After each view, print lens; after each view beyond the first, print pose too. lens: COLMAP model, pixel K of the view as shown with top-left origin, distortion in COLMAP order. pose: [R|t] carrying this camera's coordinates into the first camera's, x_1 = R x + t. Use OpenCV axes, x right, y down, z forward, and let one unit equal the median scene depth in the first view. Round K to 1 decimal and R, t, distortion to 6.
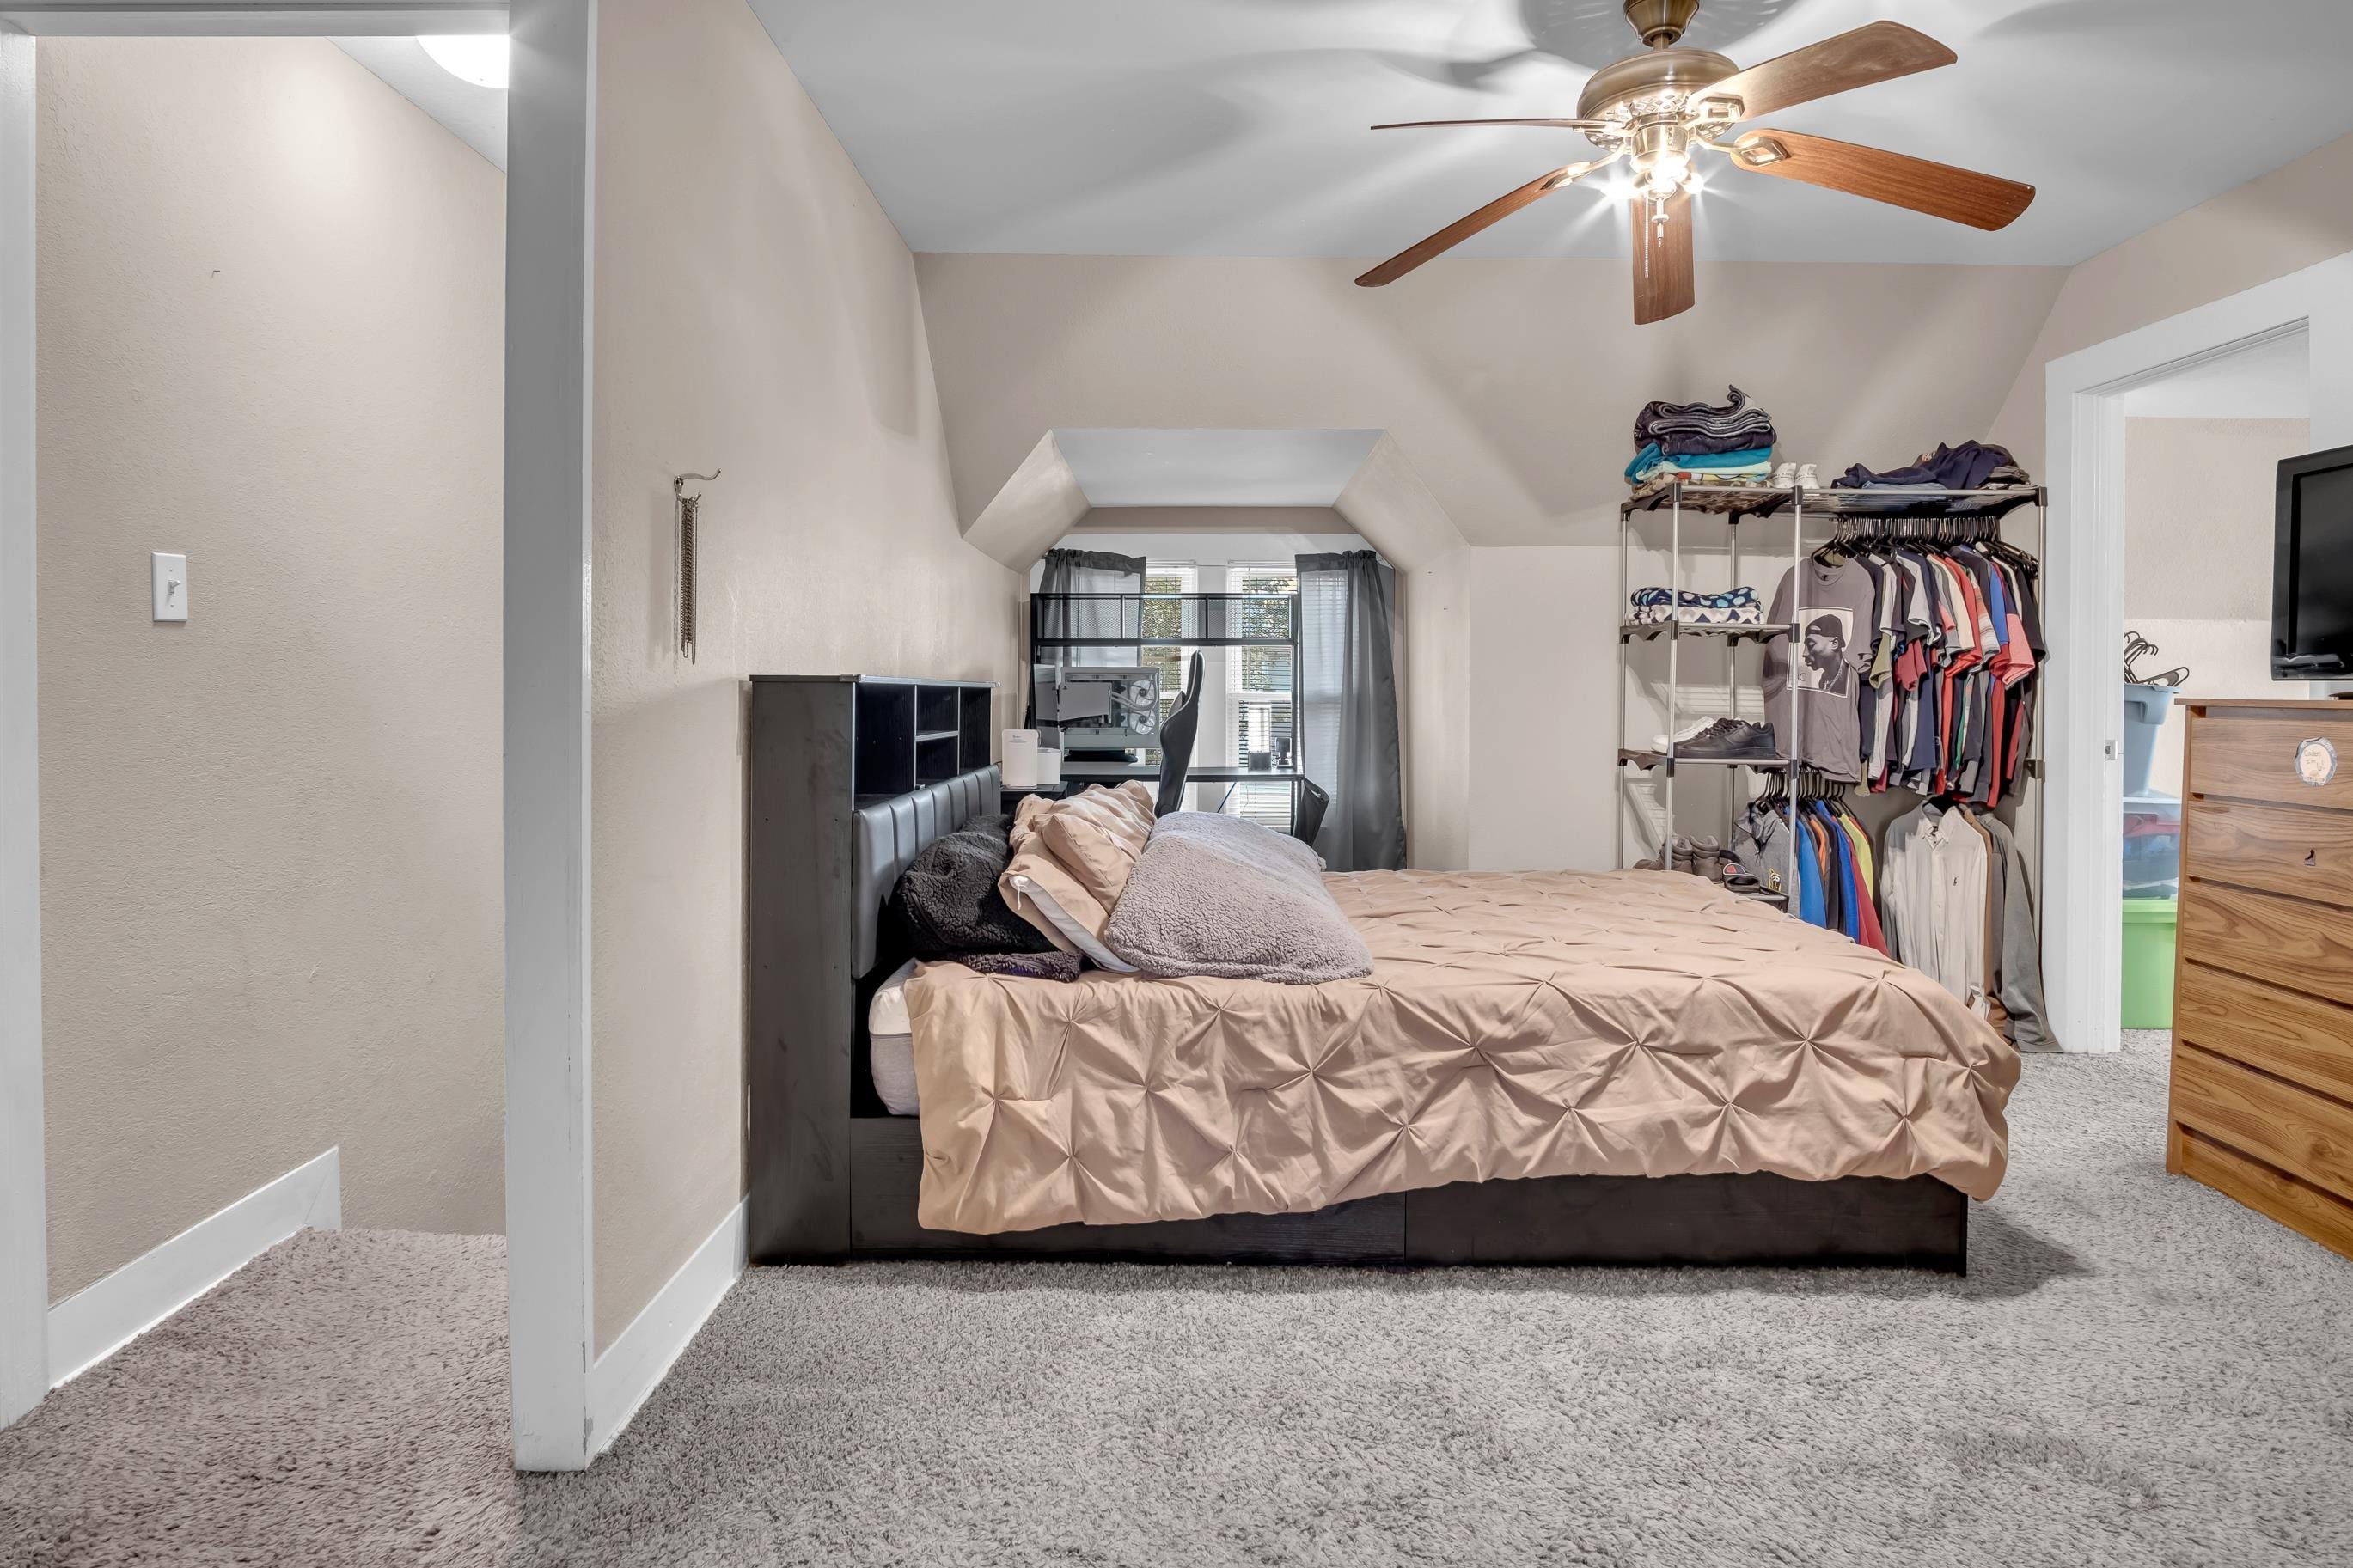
lens RADIAL K [[1287.0, 0, 1184.1], [0, 1287.0, 719.5], [0, 0, 1]] dist [-0.025146, 0.001486]
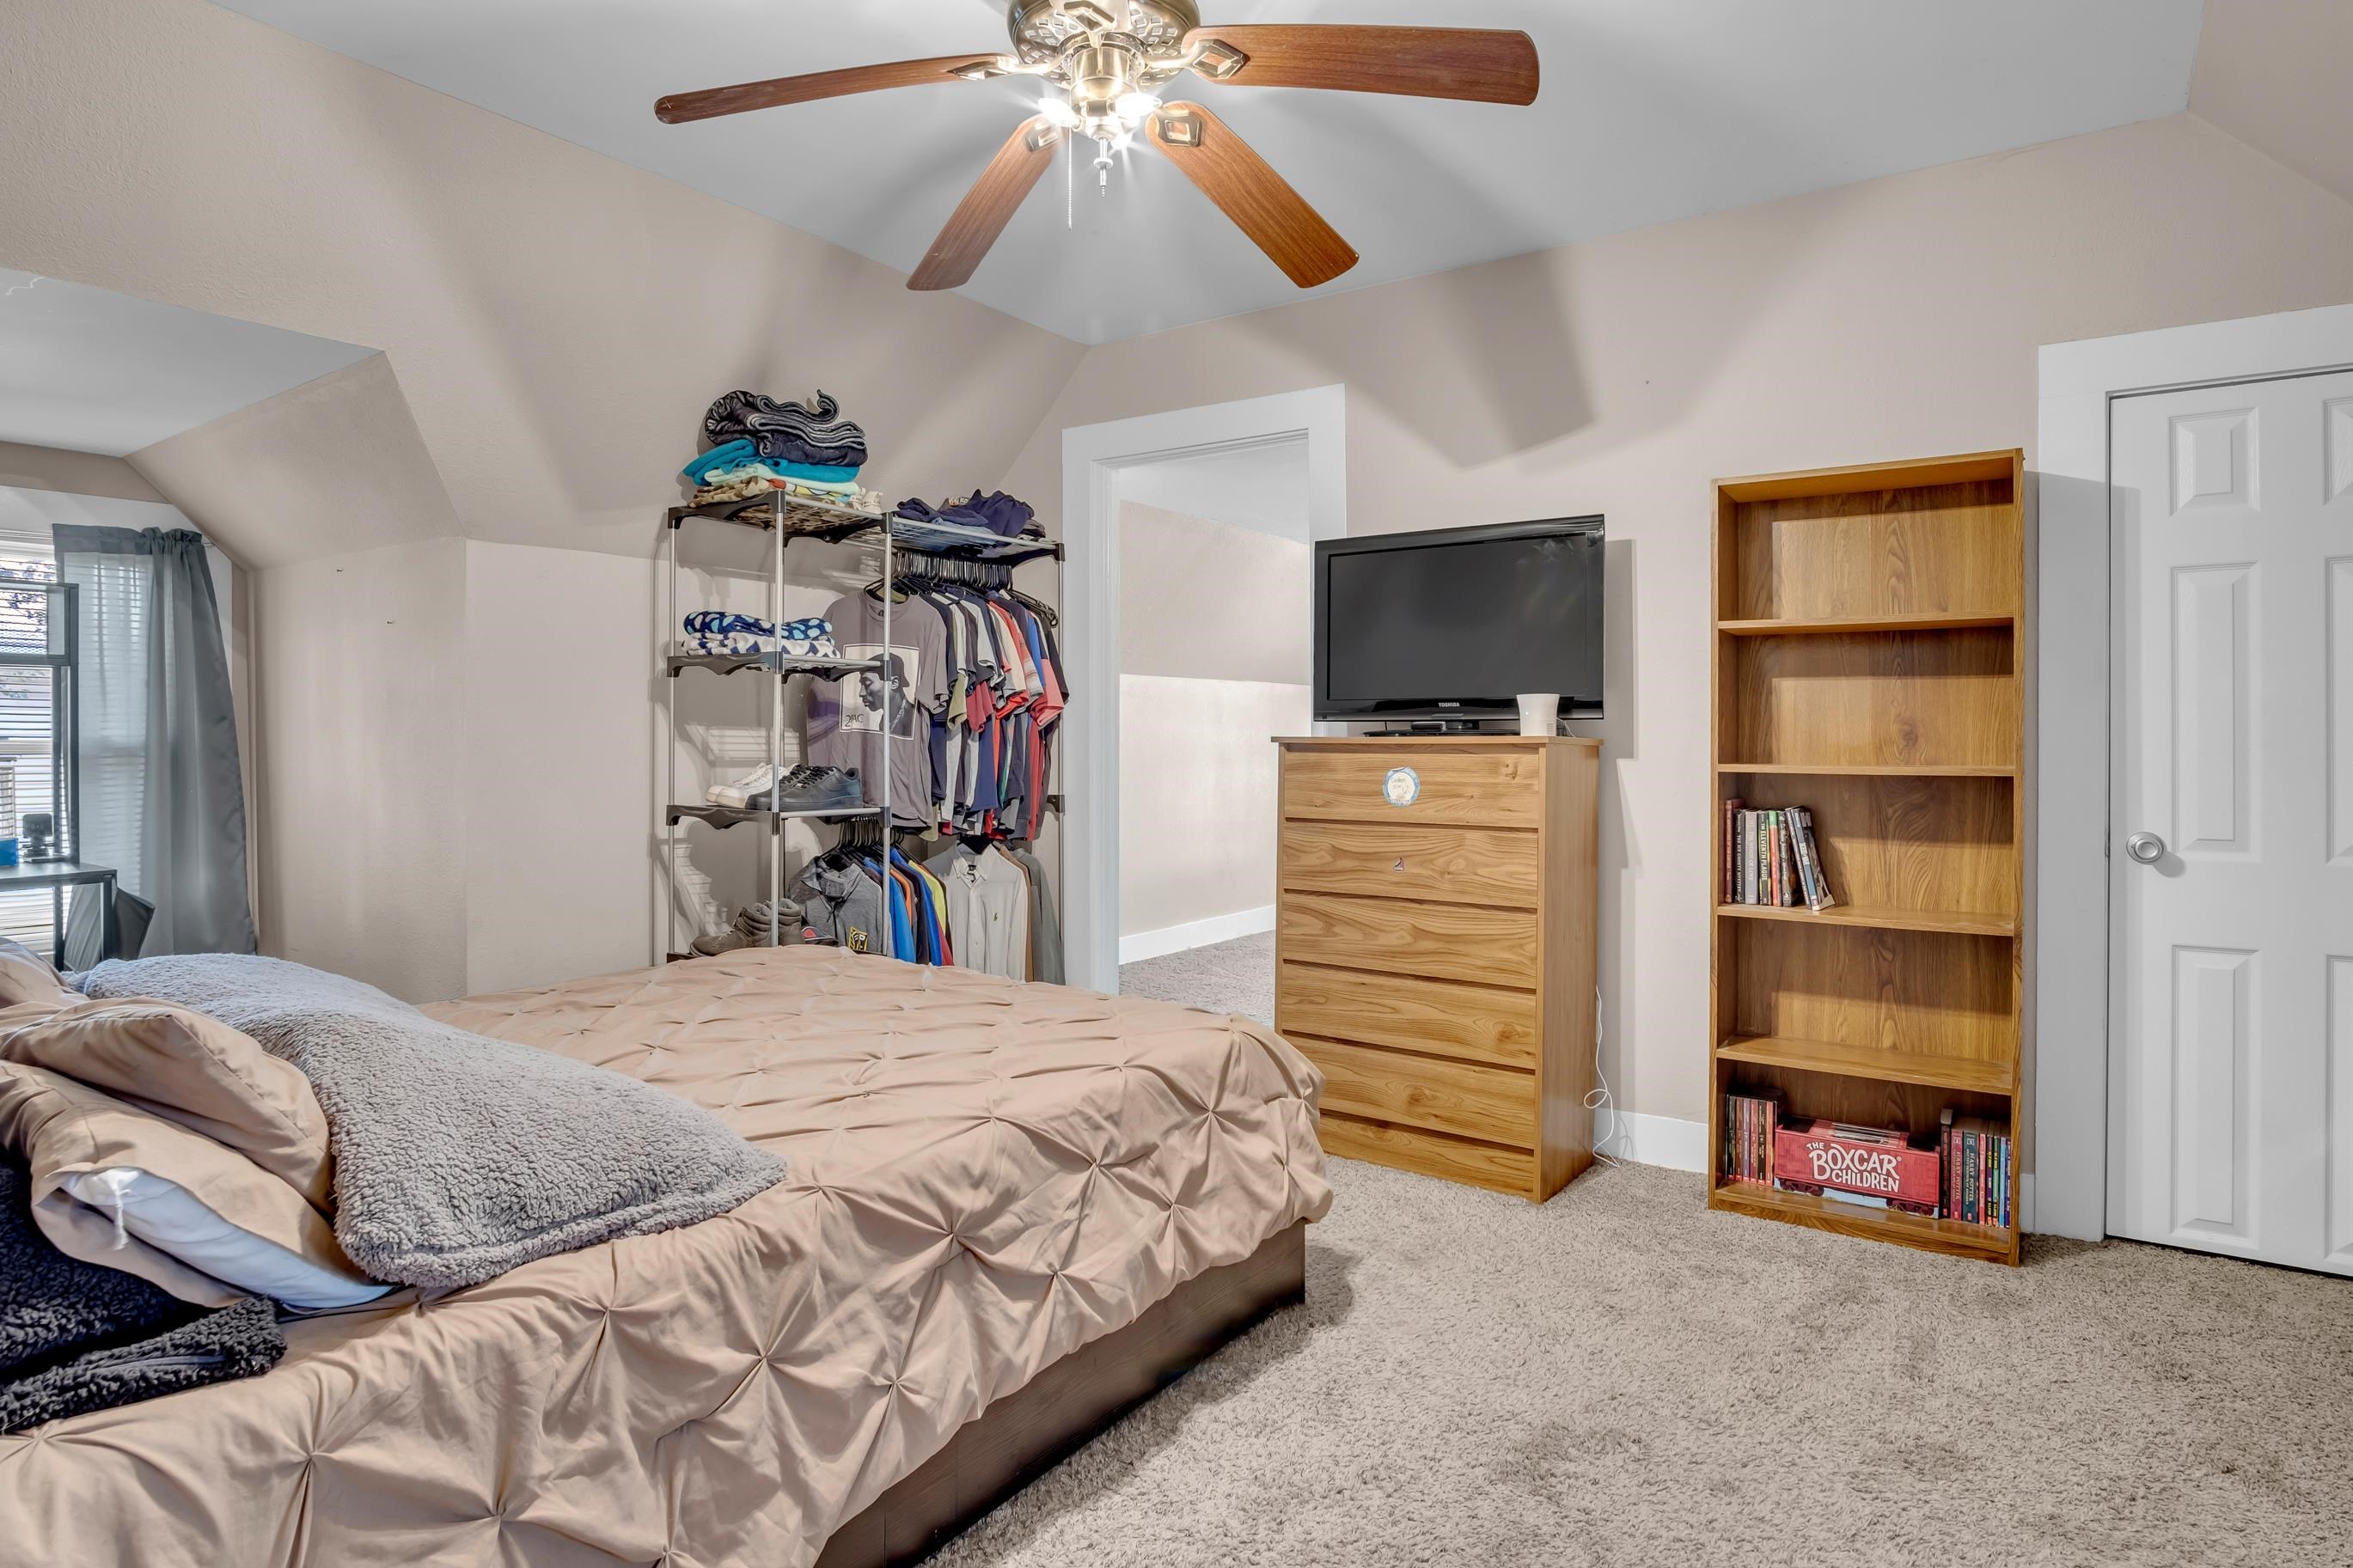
lens RADIAL K [[1290.3, 0, 1178.6], [0, 1290.3, 749.7], [0, 0, 1]] dist [-0.025649, 0.002096]
pose [[0.565857, -0.016491, 0.824338, -0.273872], [0.024772, 0.999689, 0.002994, -0.012172], [-0.824131, 0.018727, 0.566089, 0.464323]]
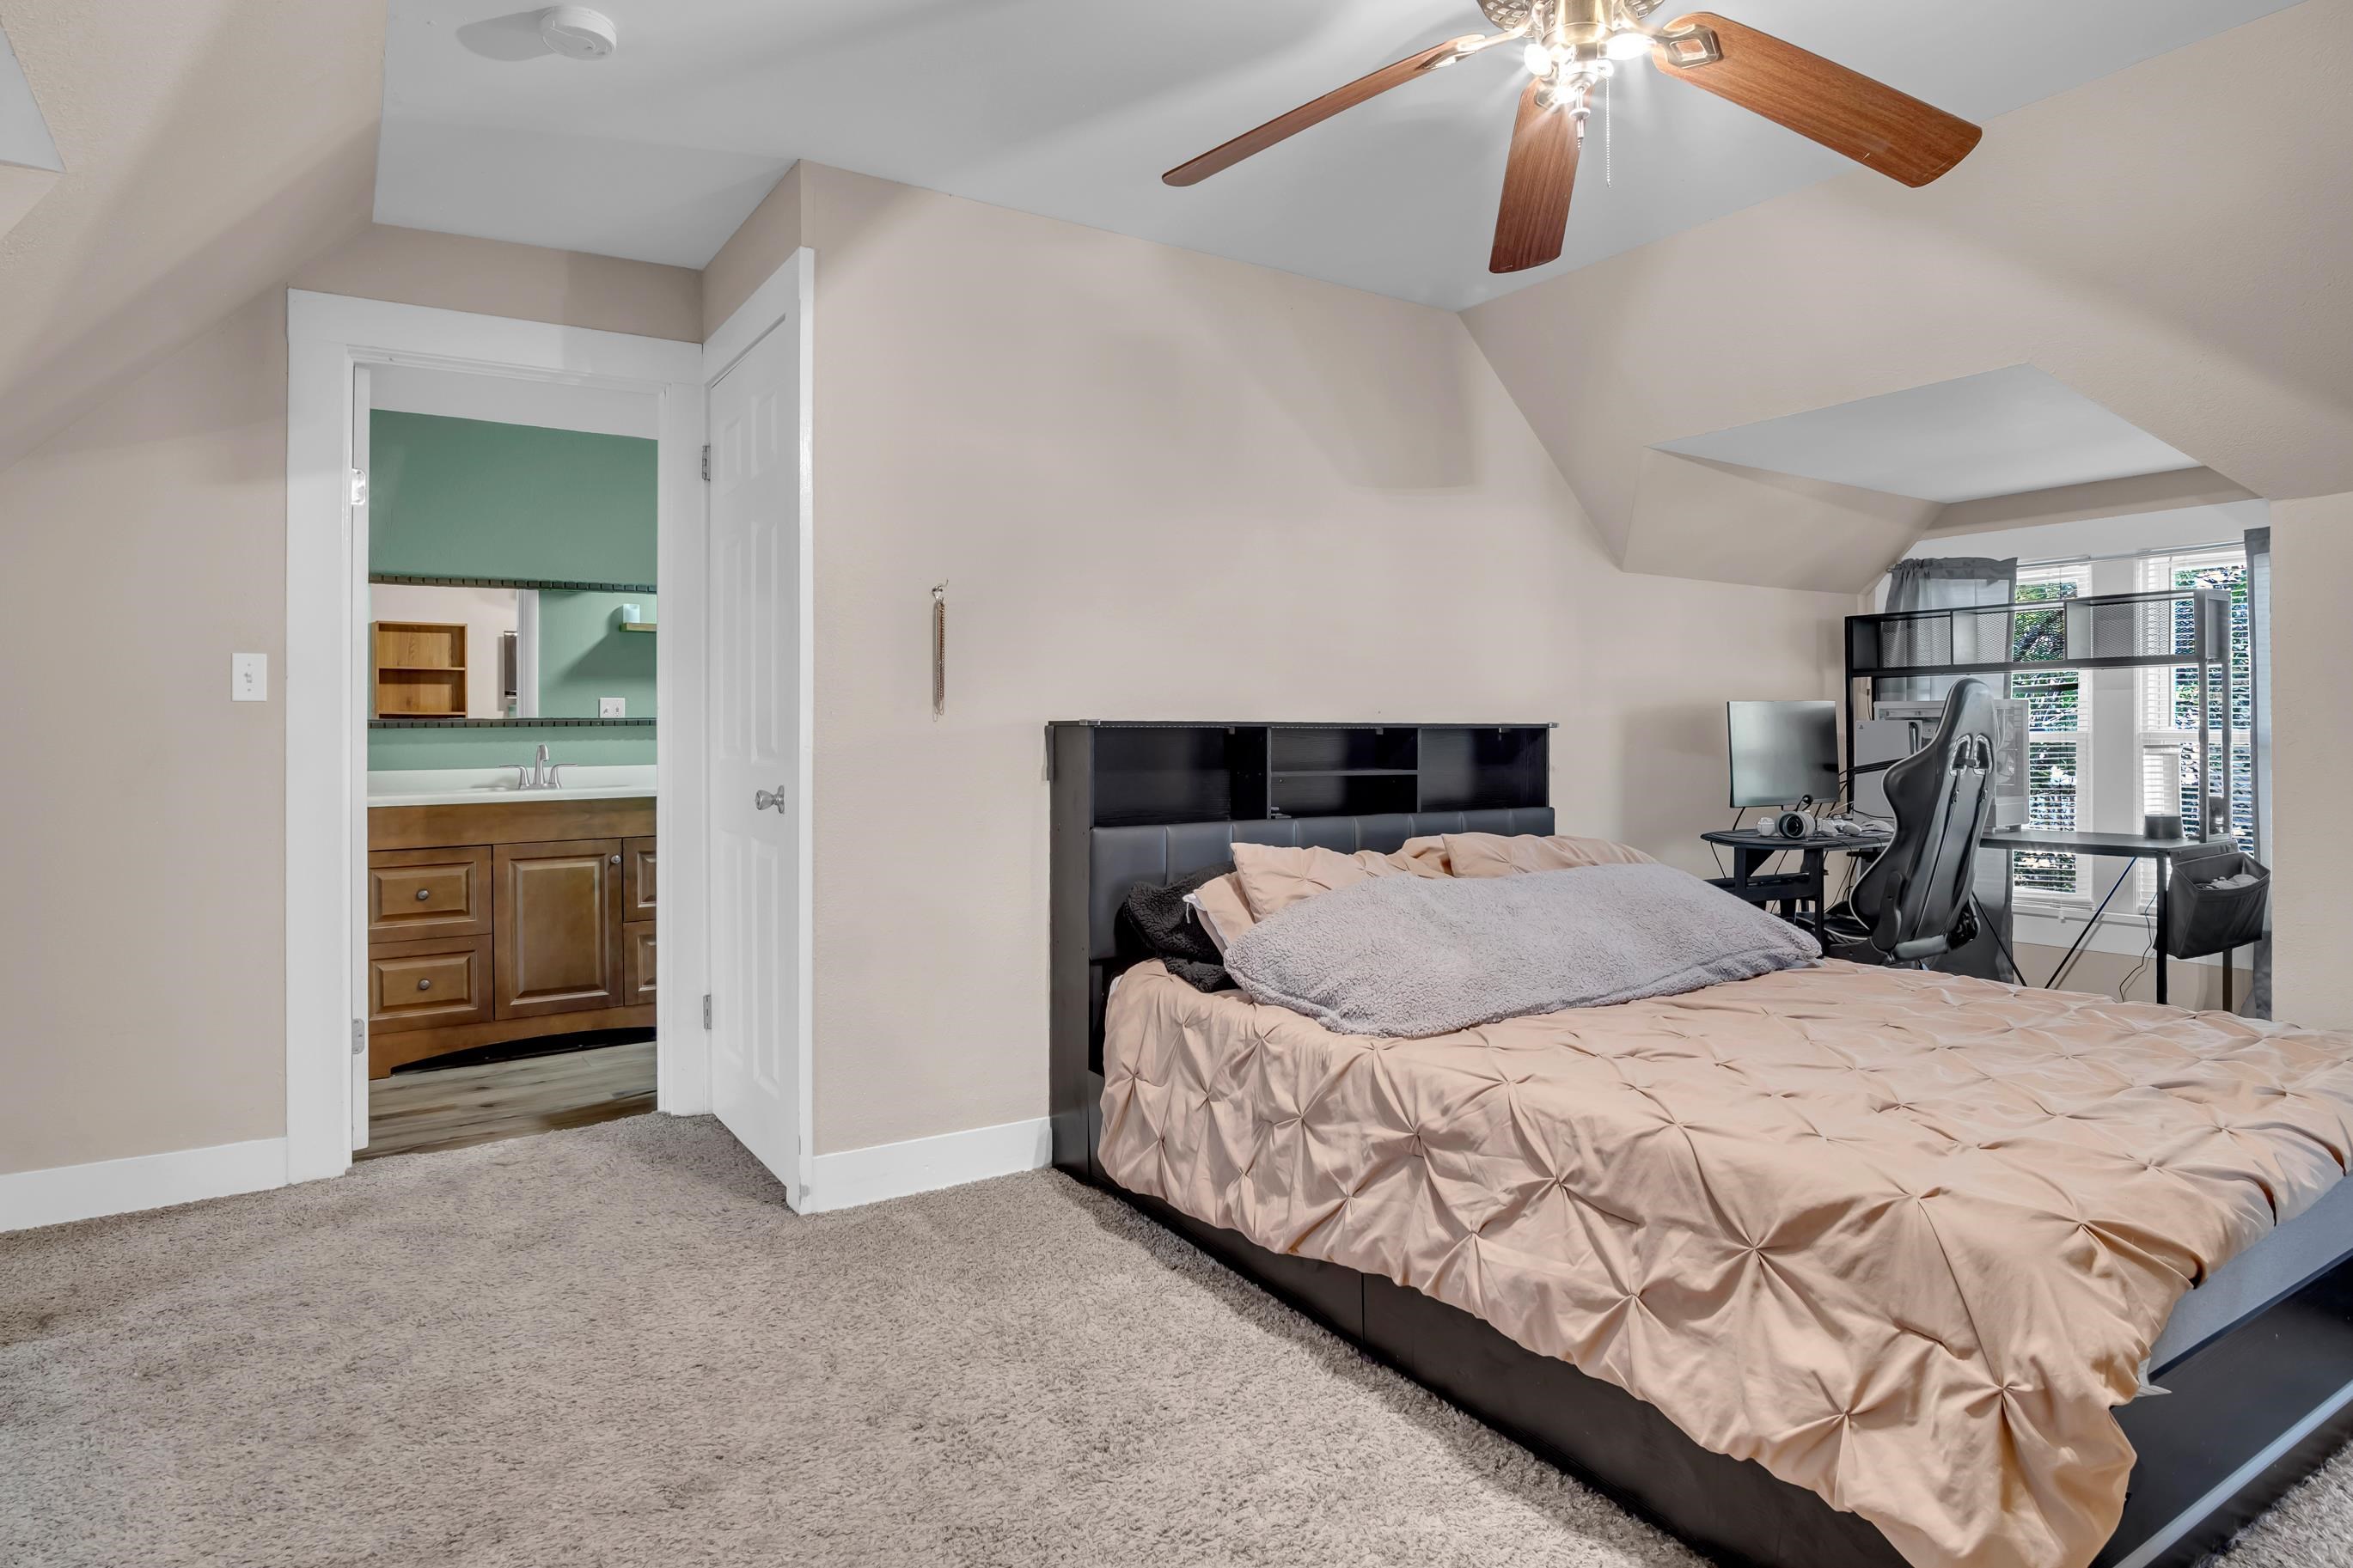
lens RADIAL K [[1331.9, 0, 1172.4], [0, 1331.9, 735.4], [0, 0, 1]] dist [-0.019203, 0.000705]
pose [[0.534730, -0.003400, -0.845016, 0.867873], [-0.013896, 0.999821, -0.012816, -0.004065], [0.844909, 0.018595, 0.534587, 0.349107]]
